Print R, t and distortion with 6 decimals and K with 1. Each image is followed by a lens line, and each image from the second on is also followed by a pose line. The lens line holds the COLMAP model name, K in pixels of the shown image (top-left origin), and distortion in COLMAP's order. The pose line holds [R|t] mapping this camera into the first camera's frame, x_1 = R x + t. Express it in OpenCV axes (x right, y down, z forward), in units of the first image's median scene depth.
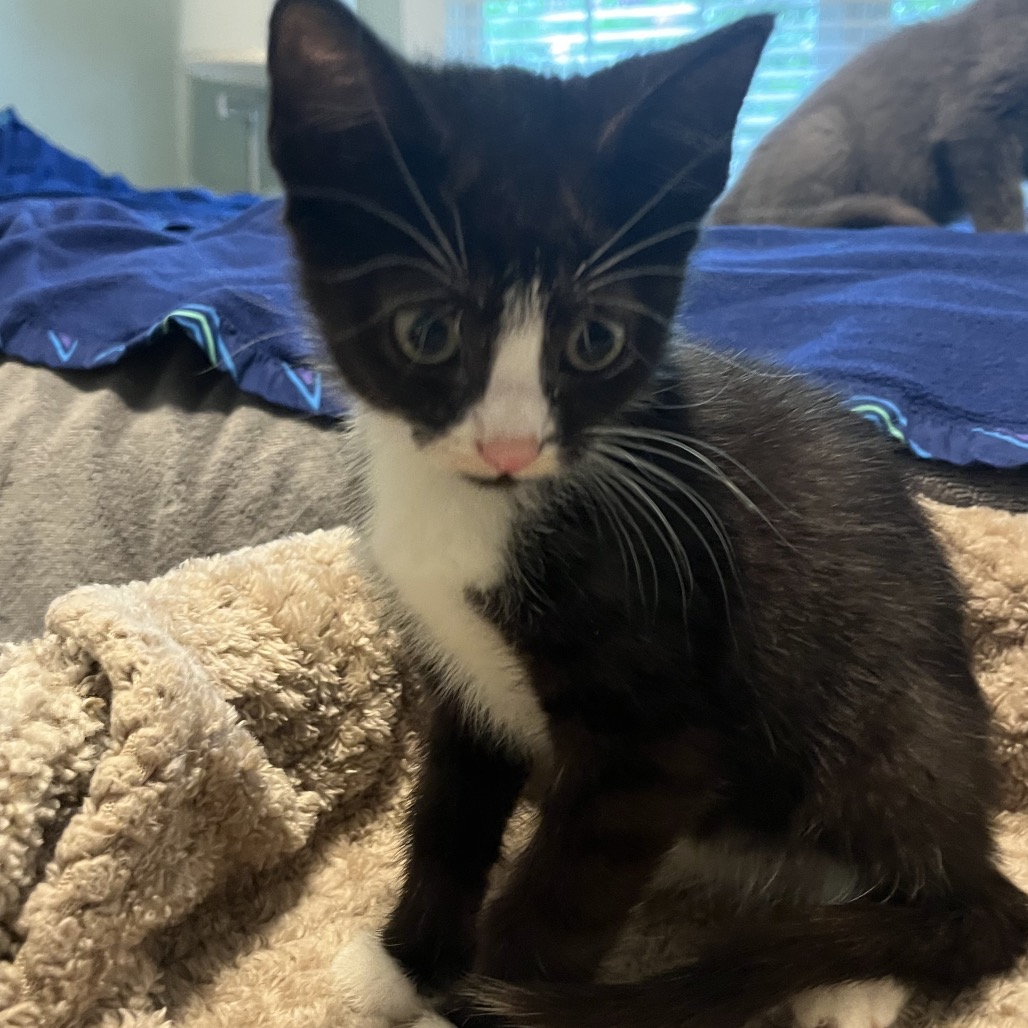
lens RADIAL K [[1178.6, 0, 602.0], [0, 1178.6, 512.9], [0, 0, 1]] dist [-0.008886, 0.027618]
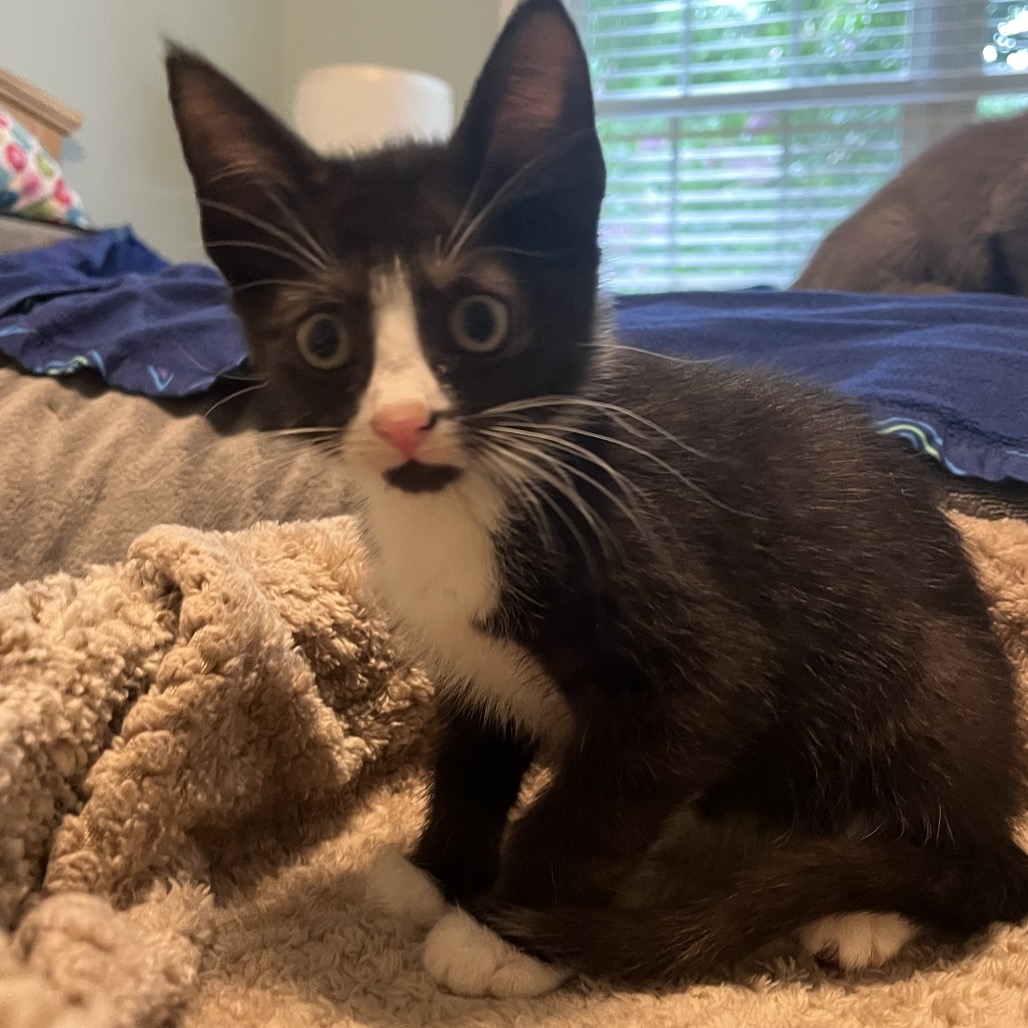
lens RADIAL K [[1178.6, 0, 602.0], [0, 1178.6, 512.9], [0, 0, 1]] dist [-0.008886, 0.027618]
pose [[0.997474, 0.029569, -0.064582, 0.036023], [-0.036109, 0.994069, -0.102579, 0.137801], [0.061165, 0.104651, 0.992626, -0.063956]]
